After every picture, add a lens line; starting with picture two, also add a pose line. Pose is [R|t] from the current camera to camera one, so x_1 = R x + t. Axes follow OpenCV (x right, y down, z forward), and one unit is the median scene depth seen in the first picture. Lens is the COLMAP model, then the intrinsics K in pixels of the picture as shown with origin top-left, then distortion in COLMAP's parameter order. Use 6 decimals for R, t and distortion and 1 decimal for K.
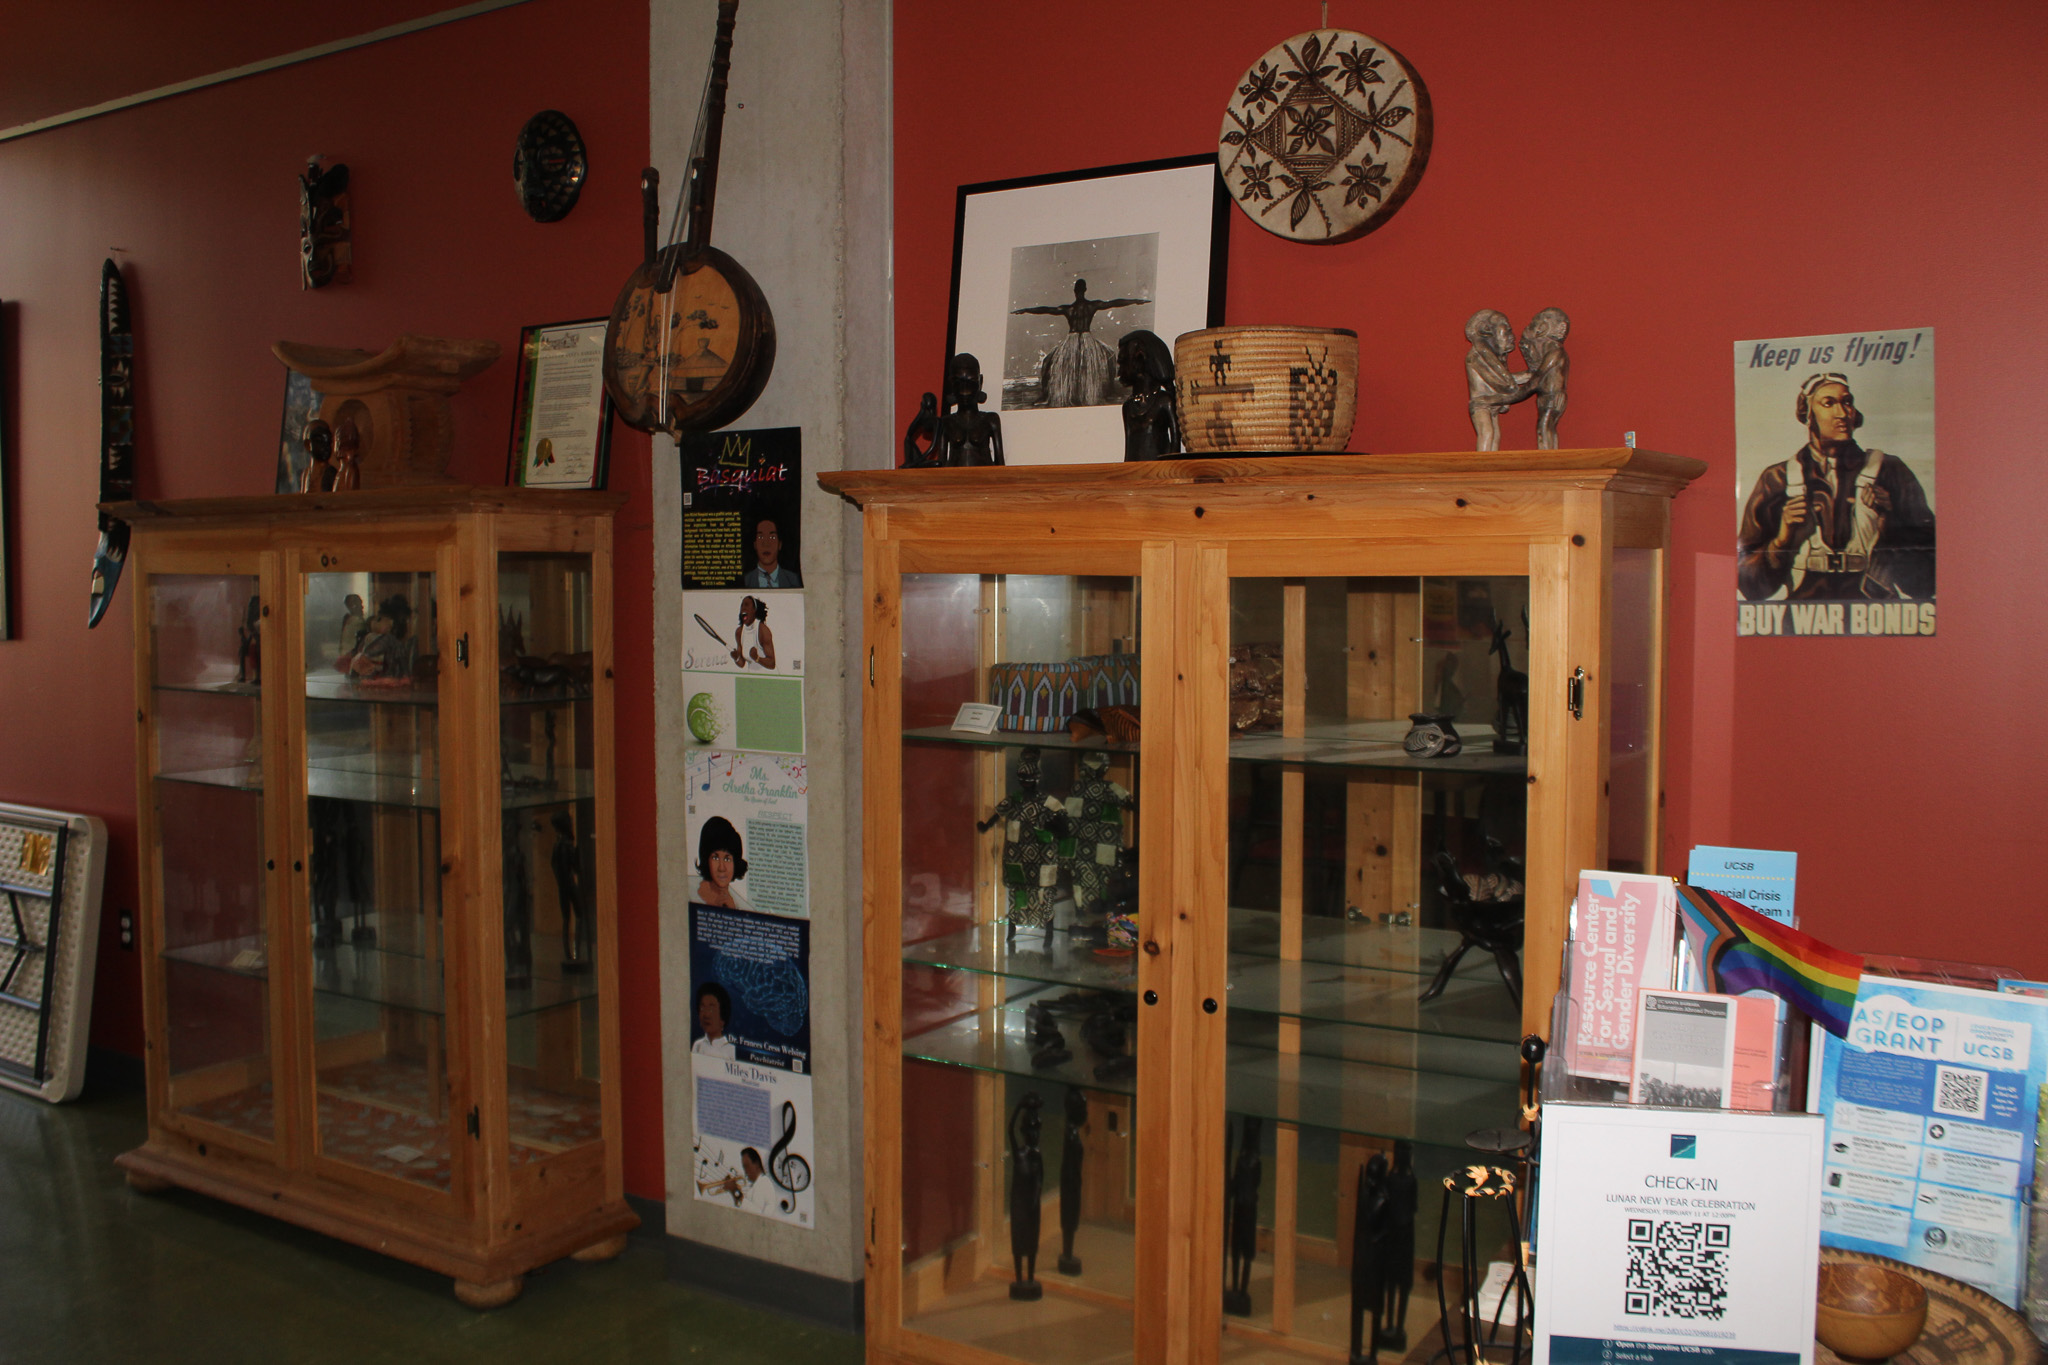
lens RADIAL K [[1826.2, 0, 1021.8], [0, 1826.2, 657.3], [0, 0, 1]] dist [-0.114714, 0.013552]
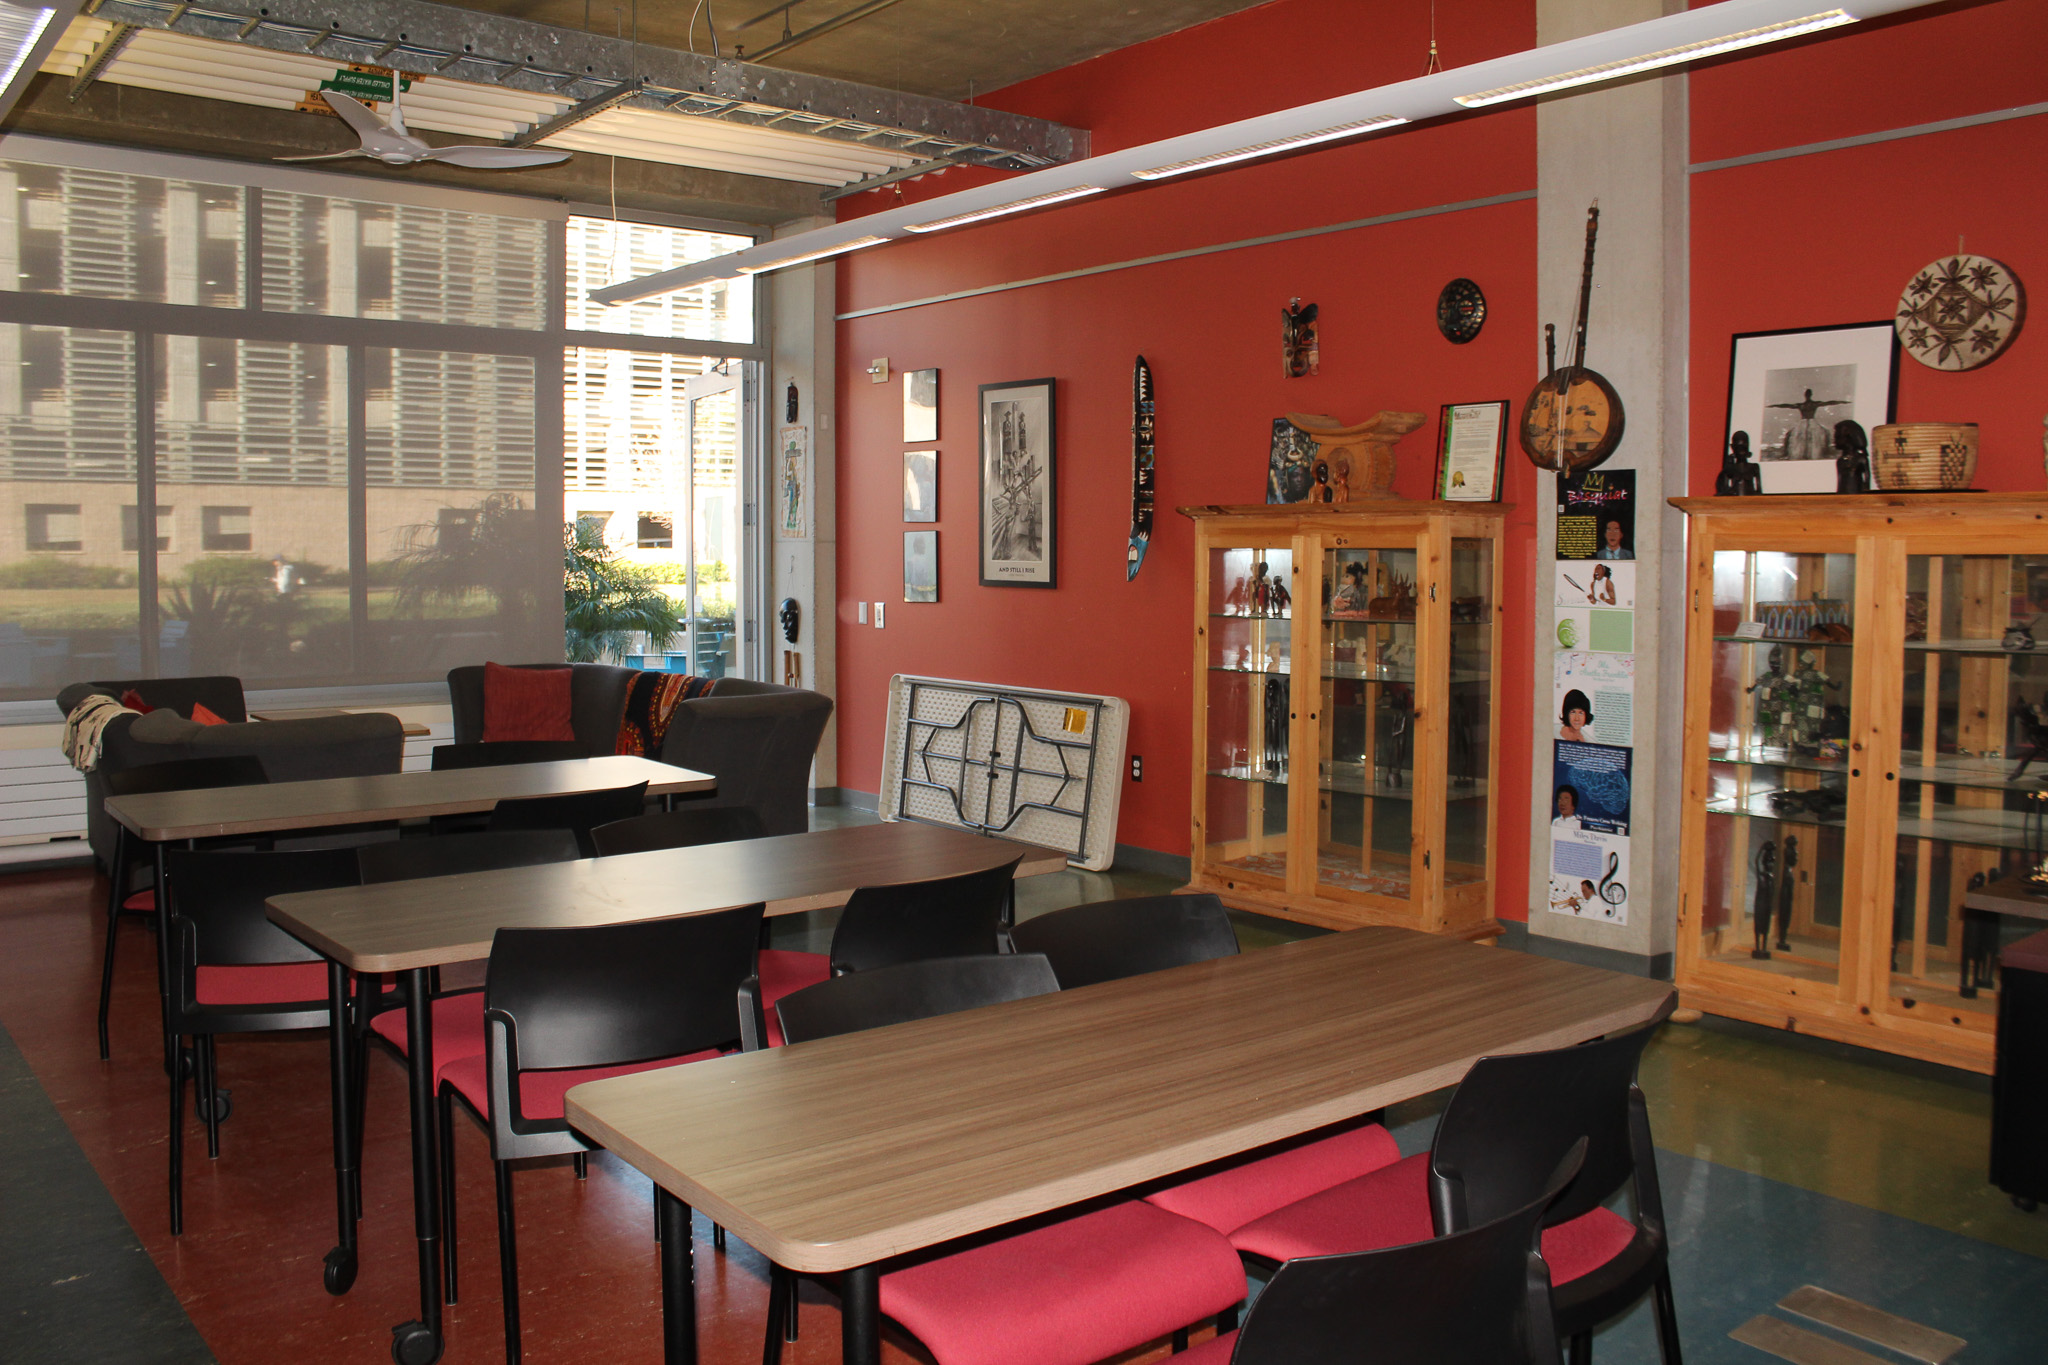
lens RADIAL K [[1726.1, 0, 1026.0], [0, 1726.1, 652.6], [0, 0, 1]] dist [-0.153422, 0.138132]
pose [[0.954233, 0.022040, -0.298252, -0.193206], [-0.019389, 0.999742, 0.011845, 0.045057], [0.298436, -0.005520, 0.954414, -0.762303]]
